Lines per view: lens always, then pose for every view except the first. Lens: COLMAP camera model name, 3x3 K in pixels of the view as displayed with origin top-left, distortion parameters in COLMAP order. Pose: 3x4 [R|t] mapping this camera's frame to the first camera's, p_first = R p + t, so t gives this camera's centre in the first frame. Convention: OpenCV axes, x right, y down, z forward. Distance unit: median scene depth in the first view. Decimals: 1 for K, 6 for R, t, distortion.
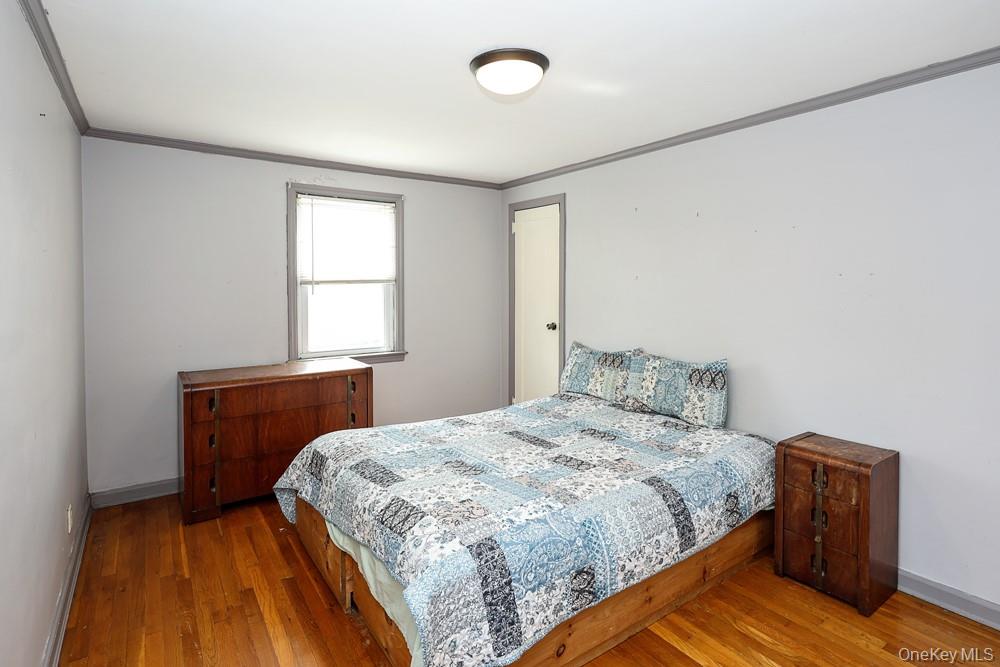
lens RADIAL K [[490.9, 0, 485.4], [0, 490.9, 296.0], [0, 0, 1]] dist [0.005739, 0.000633]
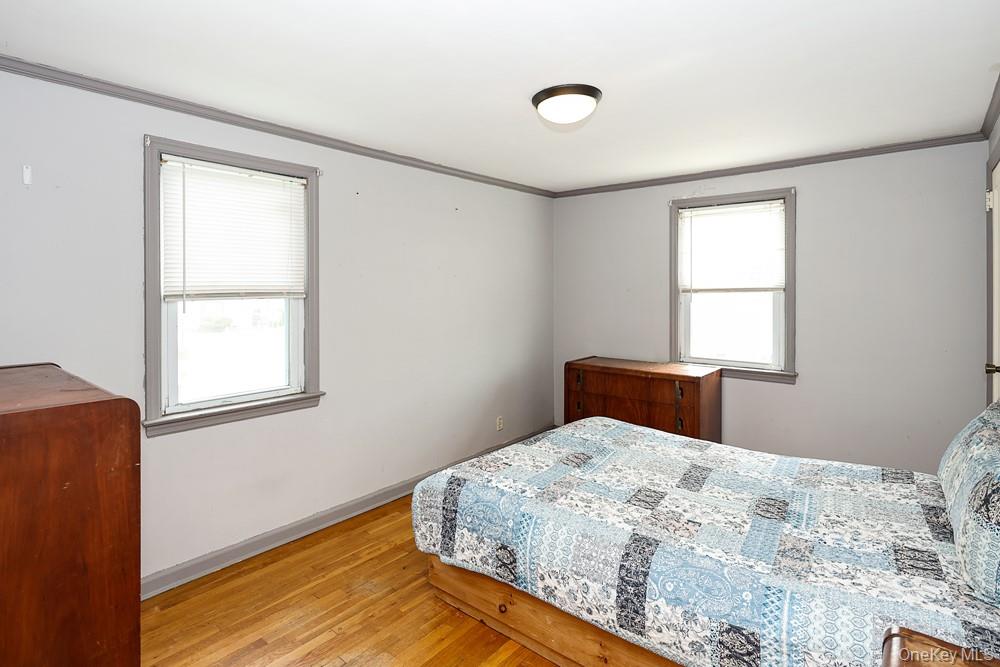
lens RADIAL K [[518.3, 0, 481.2], [0, 518.3, 289.7], [0, 0, 1]] dist [-0.000349, 0.000010]
pose [[0.250940, 0.002603, -0.967999, 1.155318], [-0.022665, 0.999738, -0.003187, -0.030238], [0.967737, 0.022739, 0.250933, 0.539236]]
